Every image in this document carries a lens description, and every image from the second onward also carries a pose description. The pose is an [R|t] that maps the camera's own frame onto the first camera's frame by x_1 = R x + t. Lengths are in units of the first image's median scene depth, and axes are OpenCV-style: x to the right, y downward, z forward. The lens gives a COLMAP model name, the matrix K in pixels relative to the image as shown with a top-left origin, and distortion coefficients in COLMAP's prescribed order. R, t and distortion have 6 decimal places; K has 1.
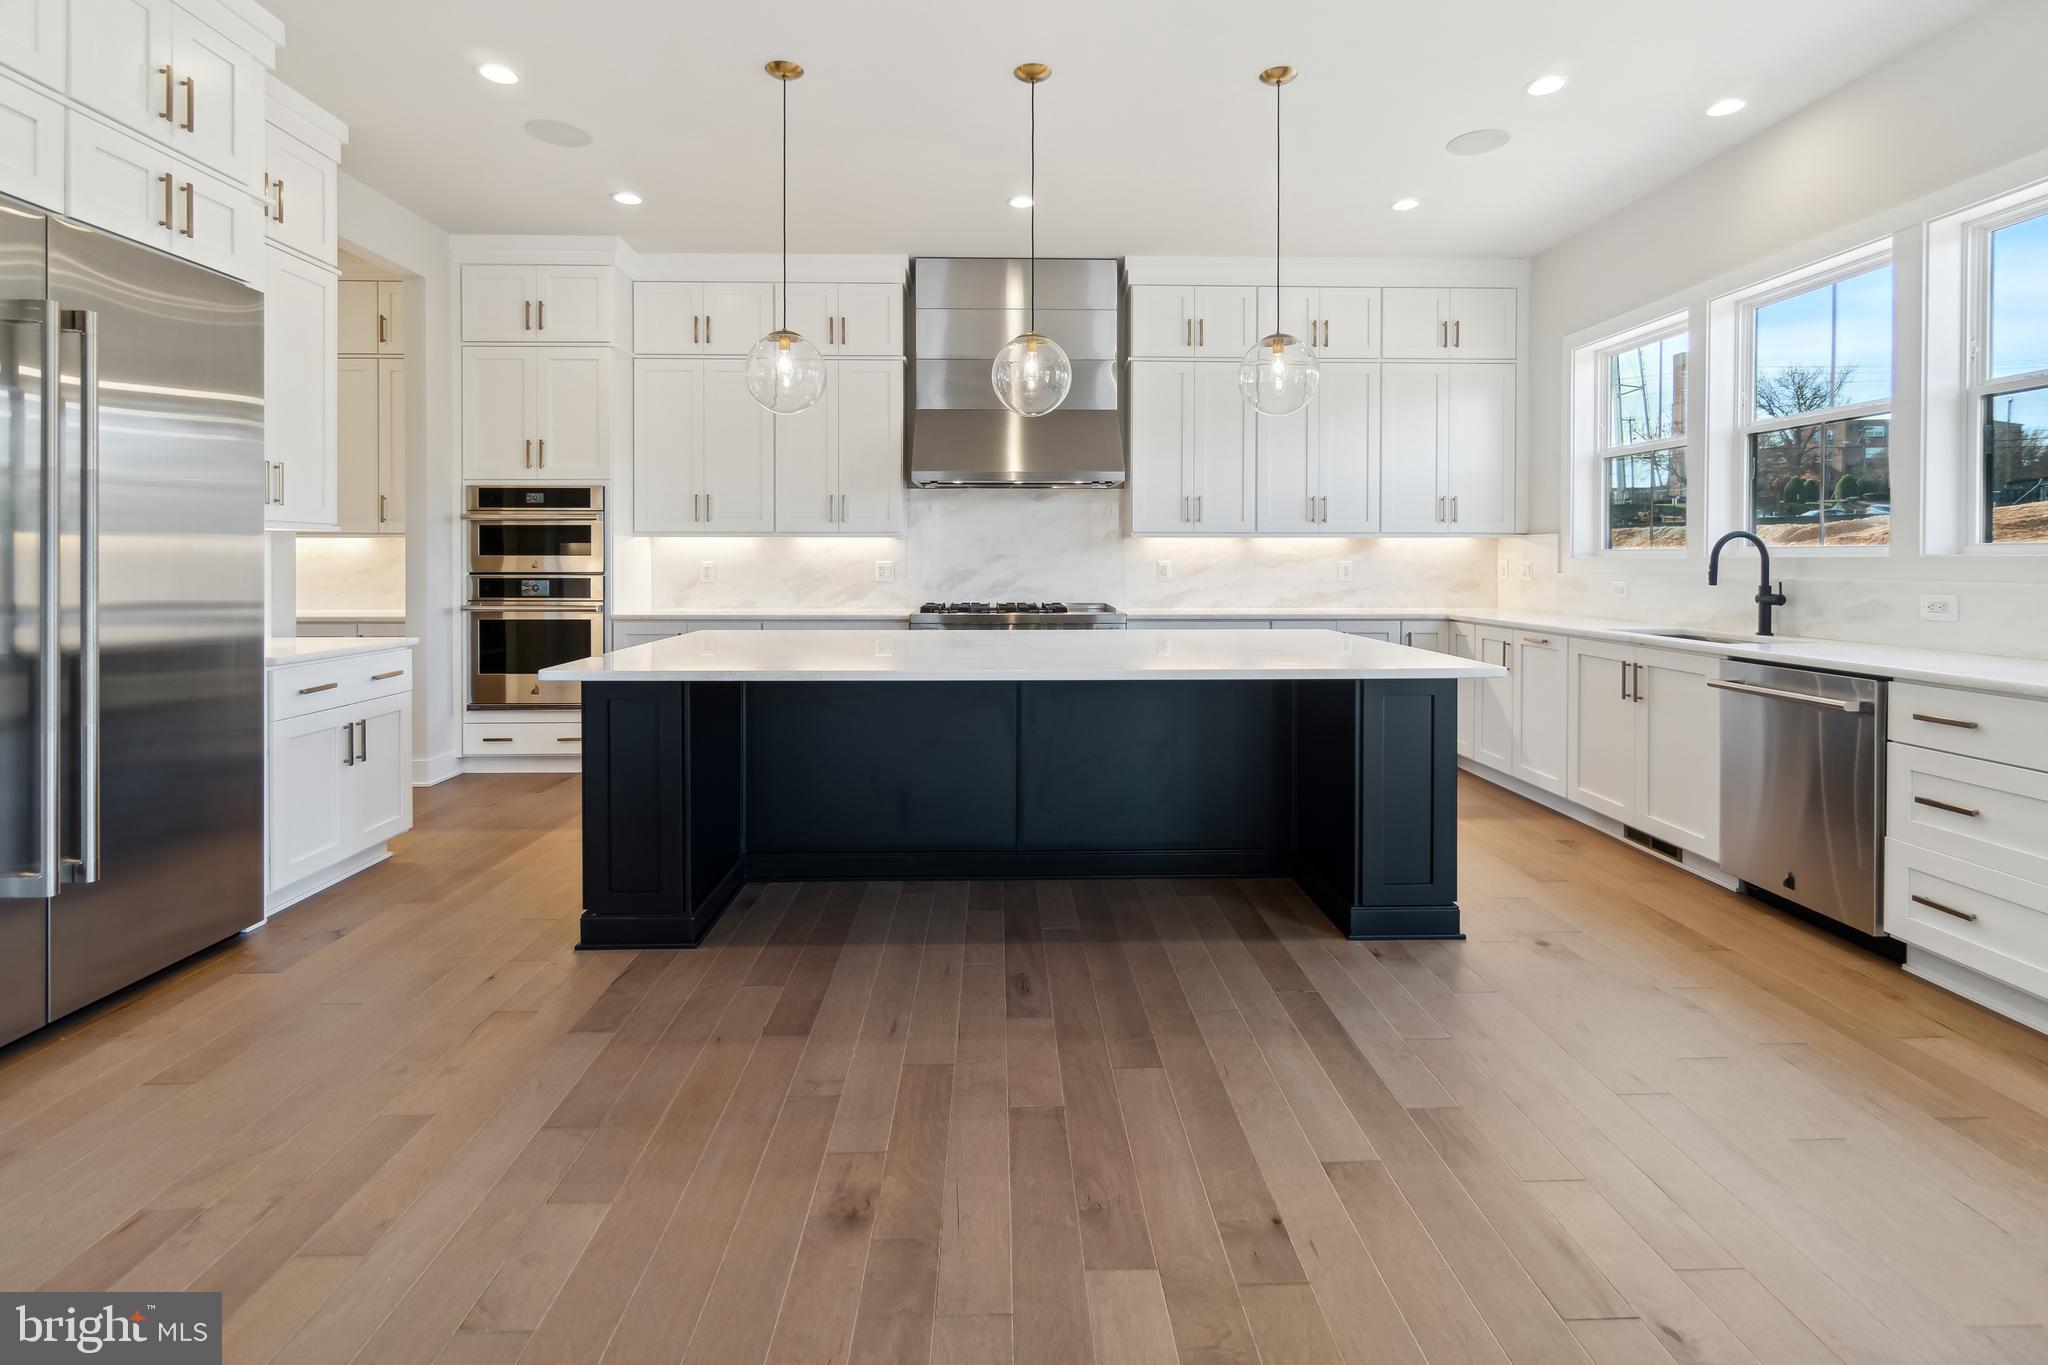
lens RADIAL K [[896.0, 0, 1061.1], [0, 896.0, 568.8], [0, 0, 1]] dist [-0.008667, 0.003100]
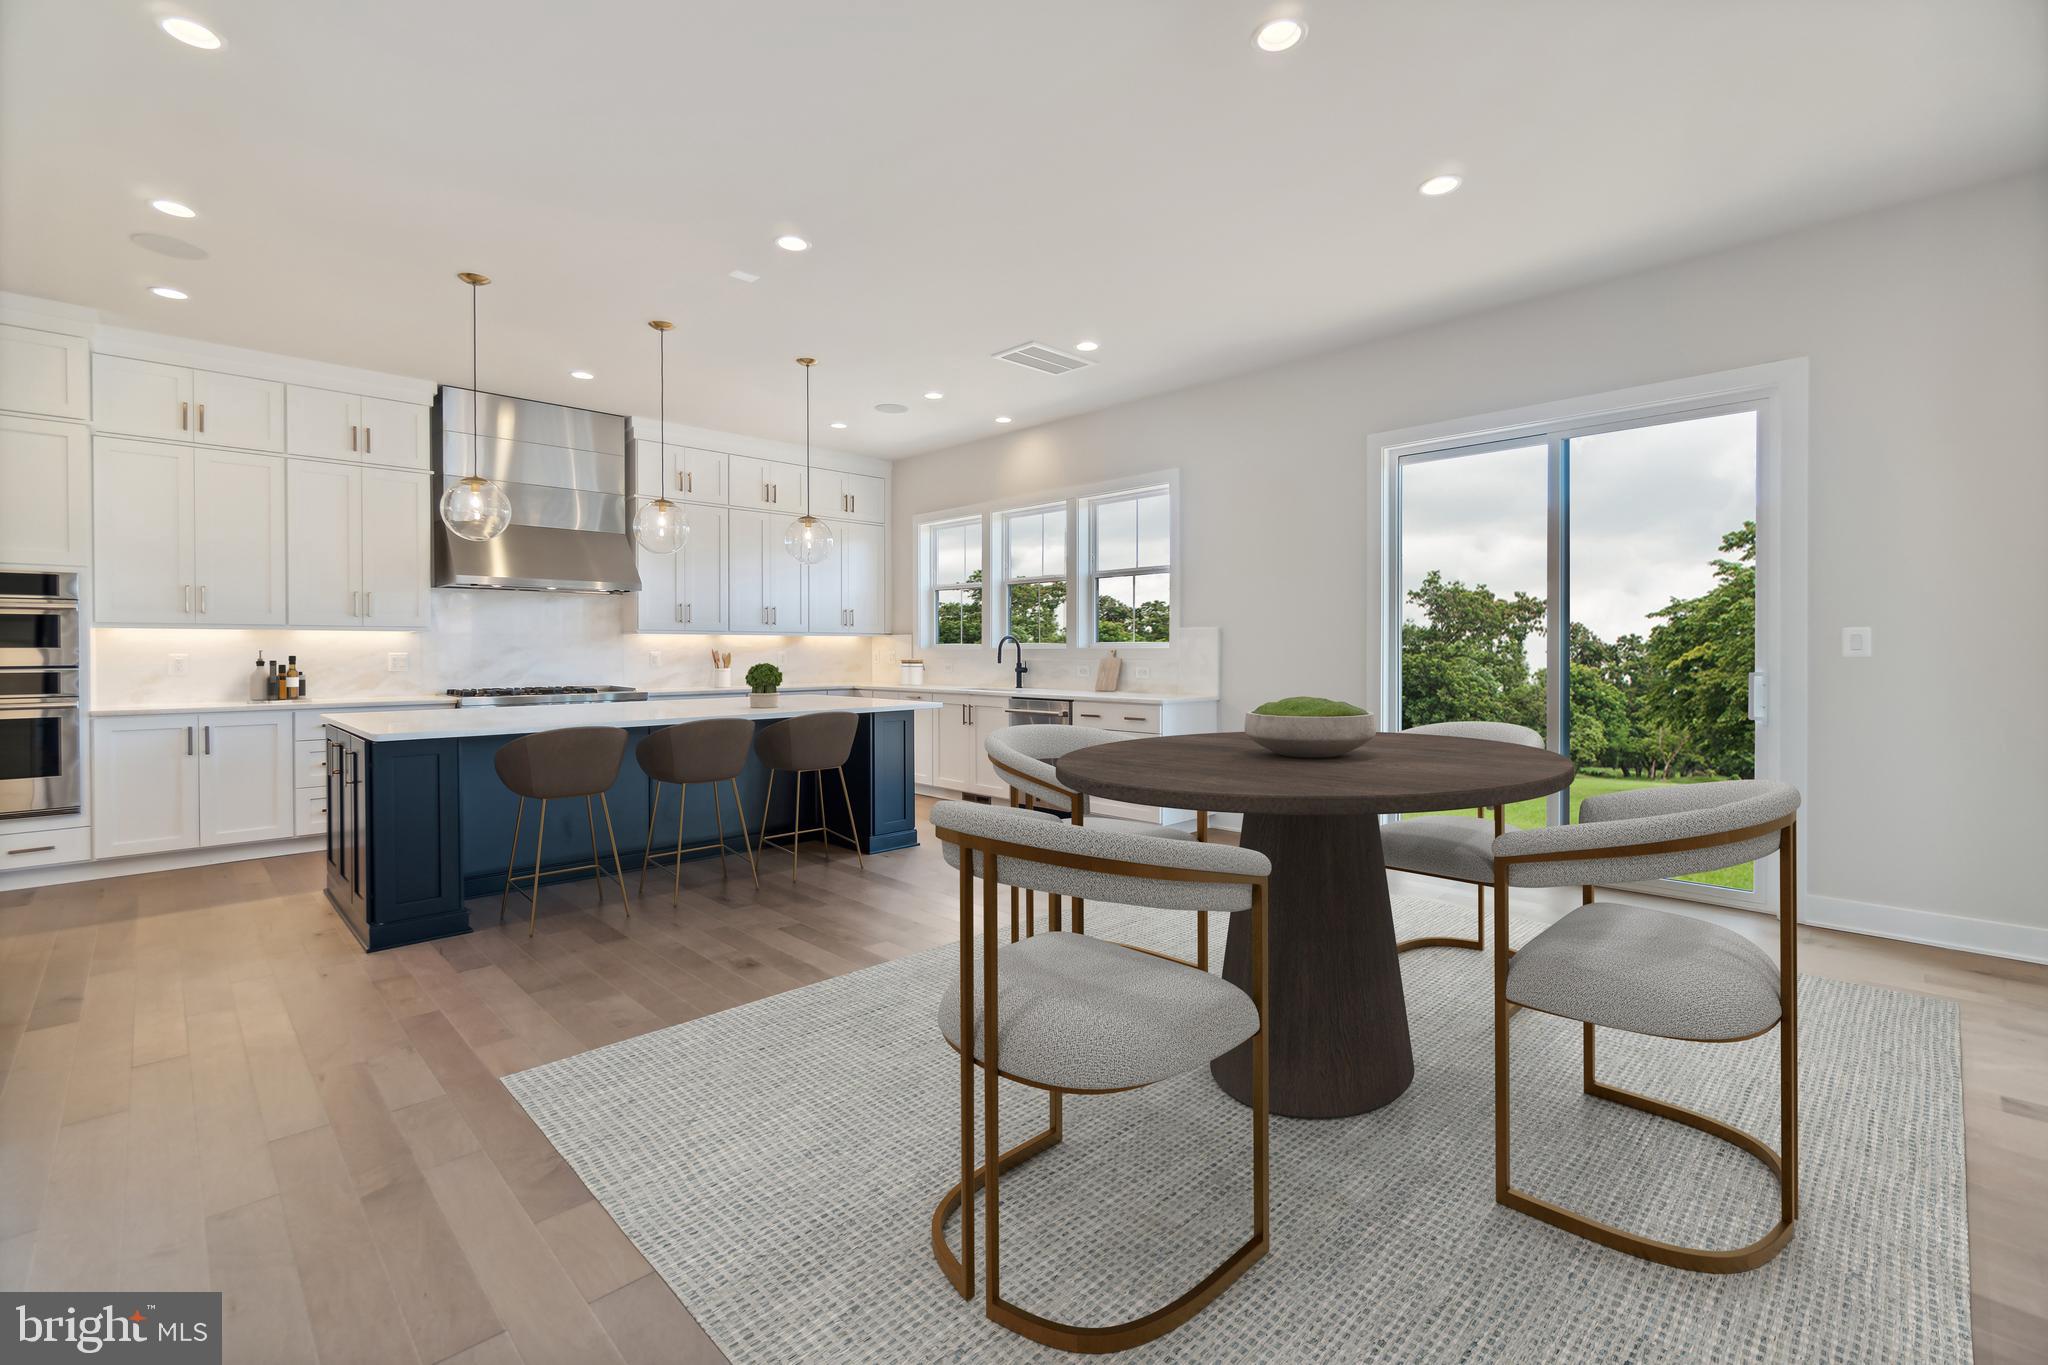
lens RADIAL K [[896.0, 0, 1018.0], [0, 896.0, 666.3], [0, 0, 1]] dist [-0.008667, 0.003100]
pose [[0.733490, -0.013744, 0.679561, -0.526058], [0.008326, 0.999902, 0.011236, 0.002529], [-0.679649, -0.002583, 0.733533, -0.428496]]
